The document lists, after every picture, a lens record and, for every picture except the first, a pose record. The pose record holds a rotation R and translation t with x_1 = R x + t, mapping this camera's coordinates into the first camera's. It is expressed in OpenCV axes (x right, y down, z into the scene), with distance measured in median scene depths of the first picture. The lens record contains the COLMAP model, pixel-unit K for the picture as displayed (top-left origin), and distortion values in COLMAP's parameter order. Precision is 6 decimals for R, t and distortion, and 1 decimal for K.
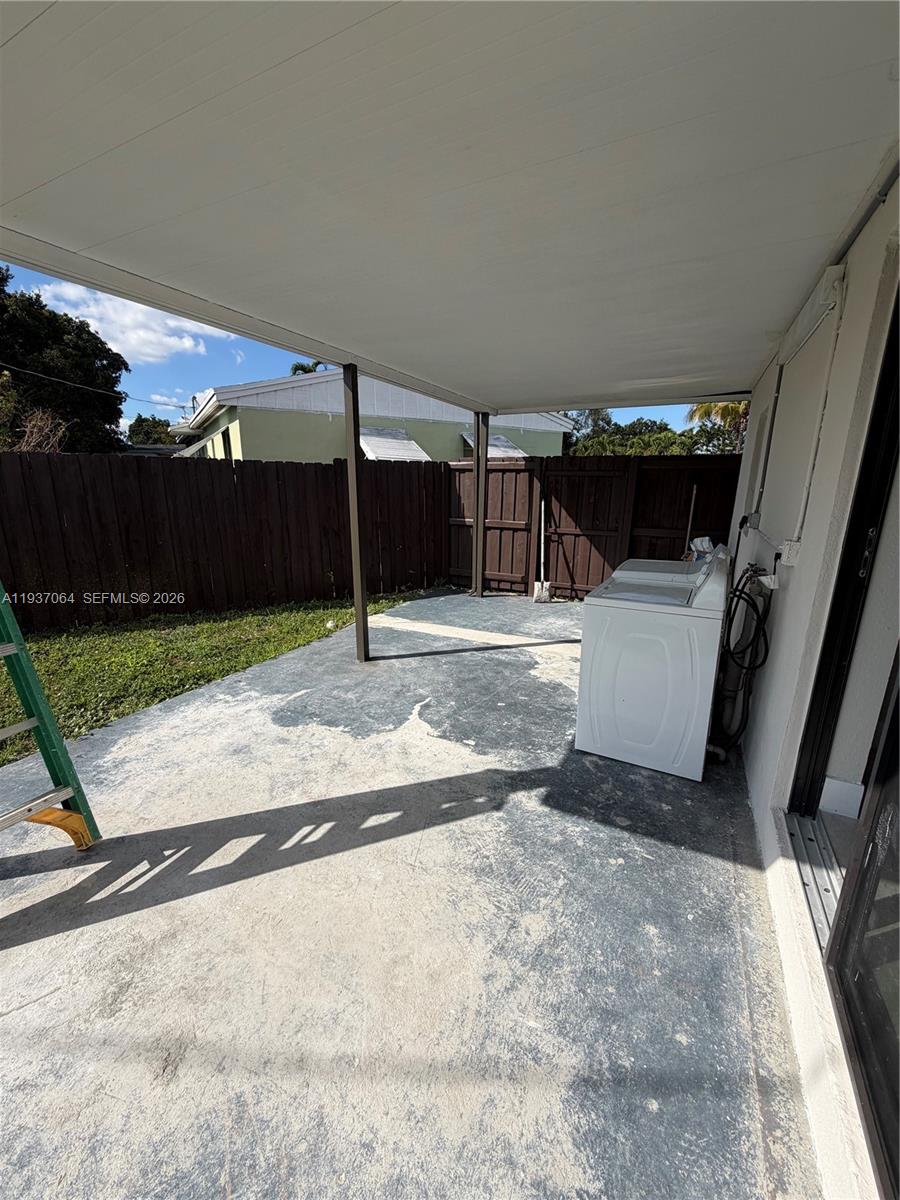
lens RADIAL K [[478.5, 0, 450.8], [0, 478.5, 601.3], [0, 0, 1]] dist [-0.001965, 0.000800]
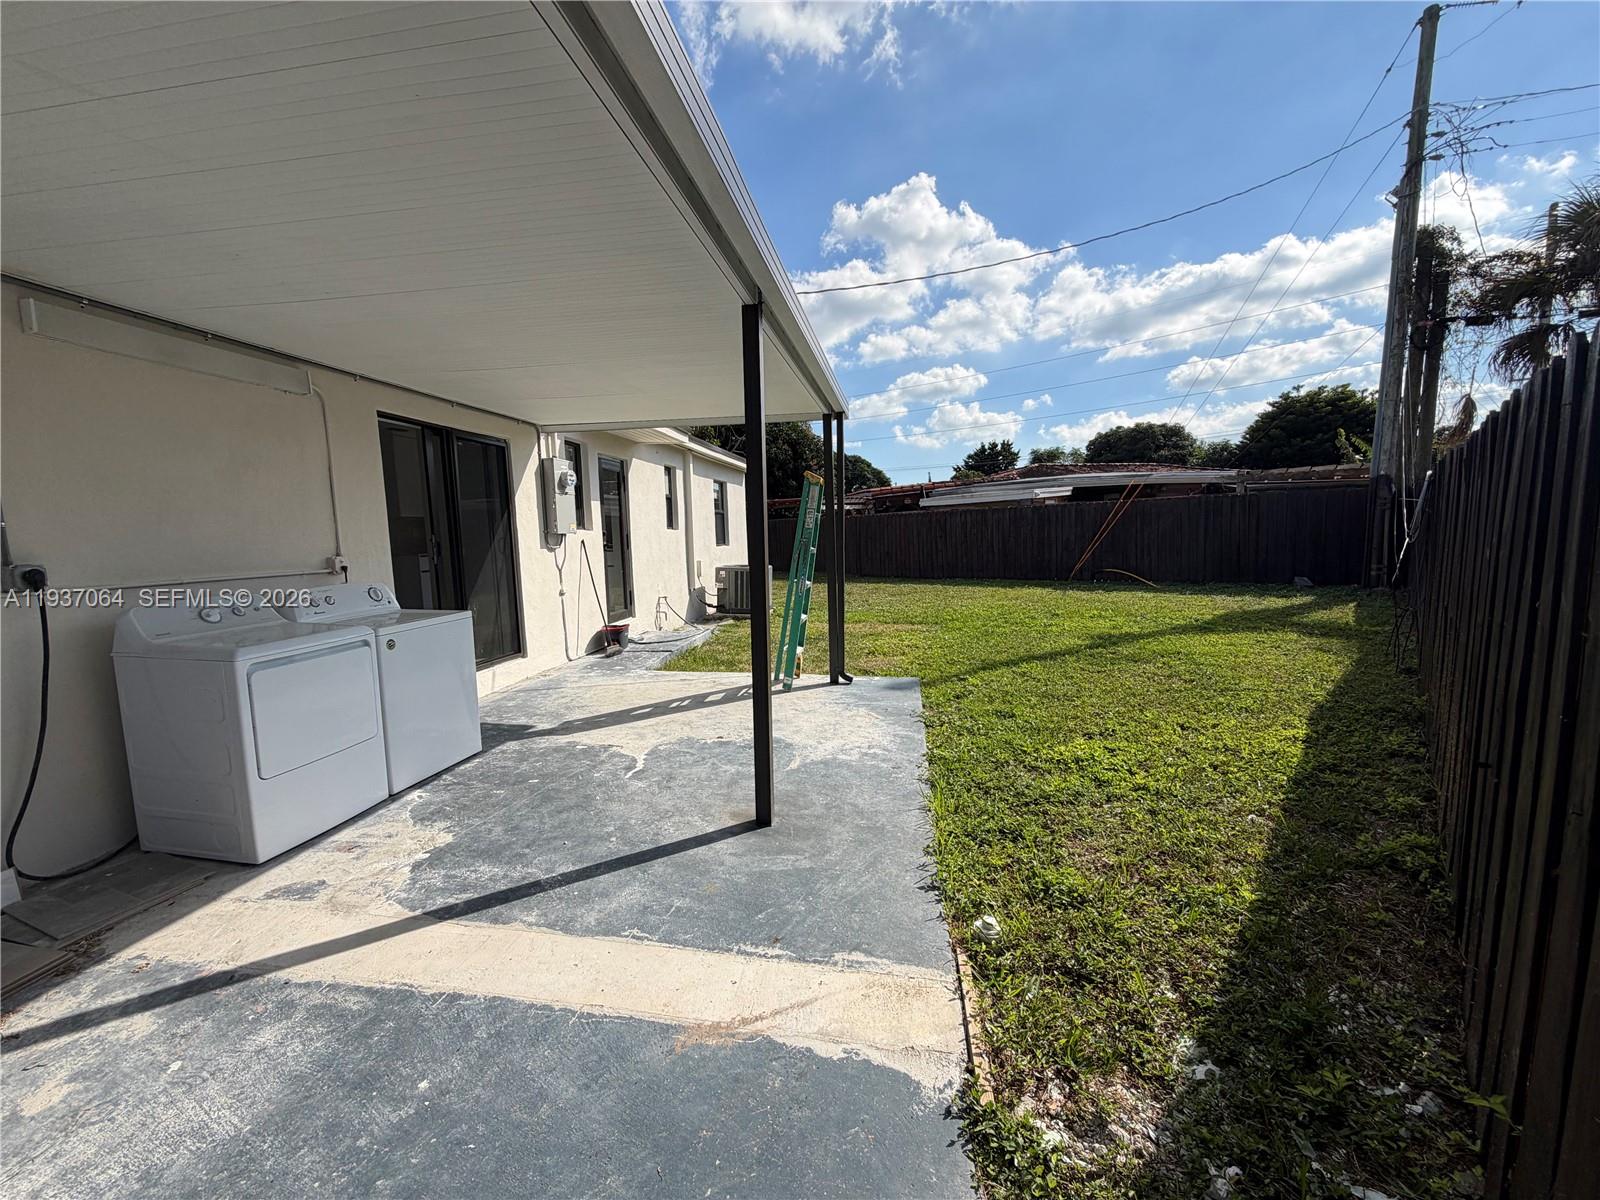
lens RADIAL K [[638.1, 0, 802.7], [0, 638.1, 605.1], [0, 0, 1]] dist [-0.001965, 0.000800]
pose [[-0.953887, 0.051275, -0.295754, -0.022795], [-0.057592, 0.935732, 0.347977, -0.428583], [0.294589, 0.348964, -0.889630, 1.837151]]
